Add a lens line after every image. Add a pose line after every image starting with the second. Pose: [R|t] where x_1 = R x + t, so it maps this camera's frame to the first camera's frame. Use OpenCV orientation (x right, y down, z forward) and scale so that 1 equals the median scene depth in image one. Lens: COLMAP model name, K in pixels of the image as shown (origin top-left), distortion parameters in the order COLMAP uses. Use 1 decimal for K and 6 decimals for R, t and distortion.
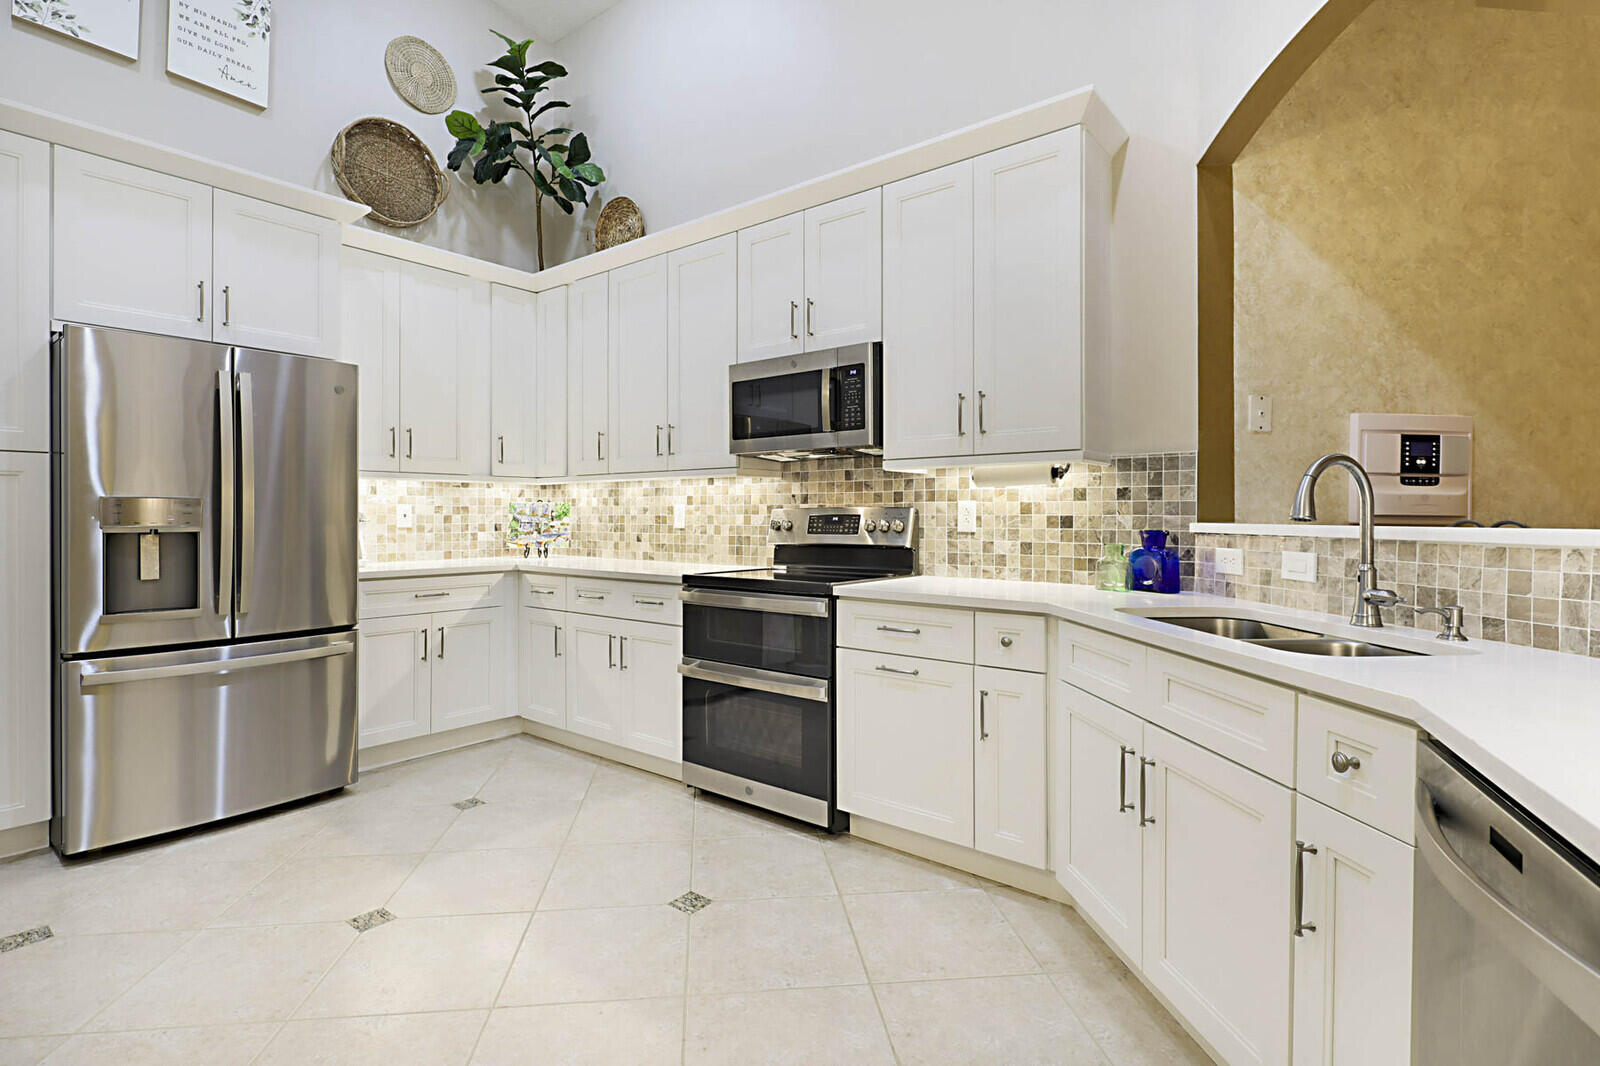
lens RADIAL K [[777.4, 0, 791.5], [0, 777.4, 518.3], [0, 0, 1]] dist [0.004908, -0.004934]
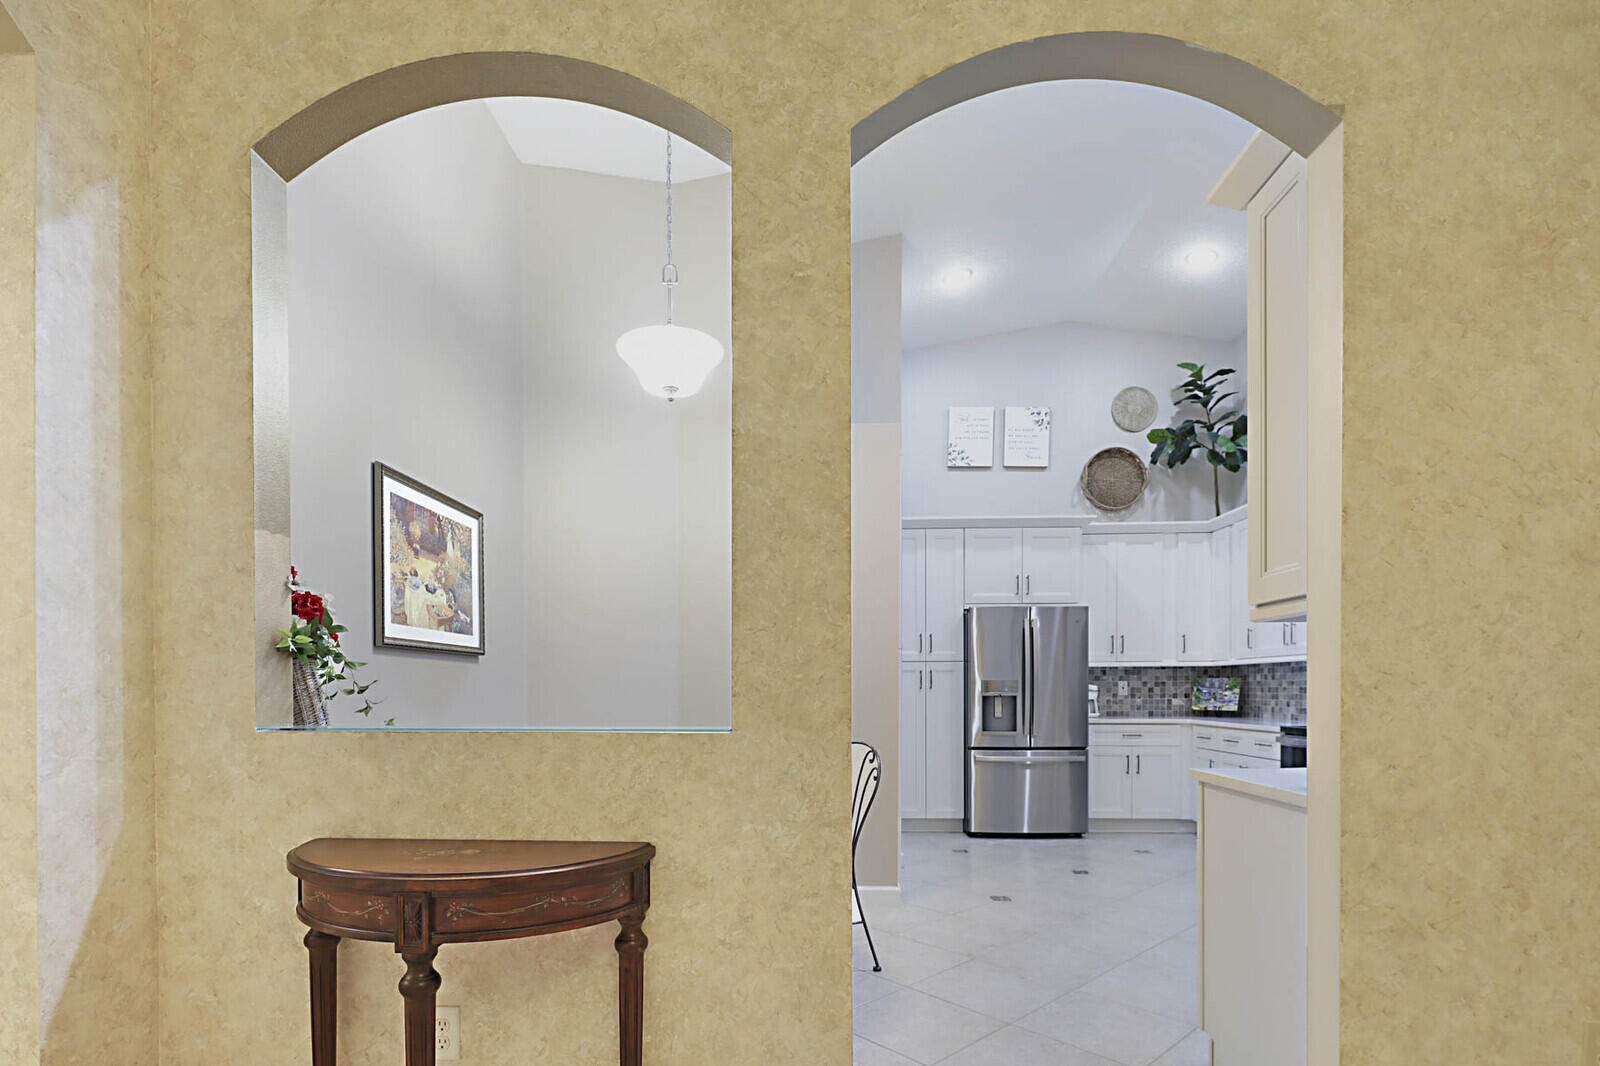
lens RADIAL K [[777.4, 0, 794.5], [0, 777.4, 694.8], [0, 0, 1]] dist [0.004908, -0.004934]
pose [[0.594904, 0.004415, -0.803785, 0.574065], [0.000420, 0.999983, 0.005804, 0.002296], [0.803797, -0.003790, 0.594892, -0.736538]]
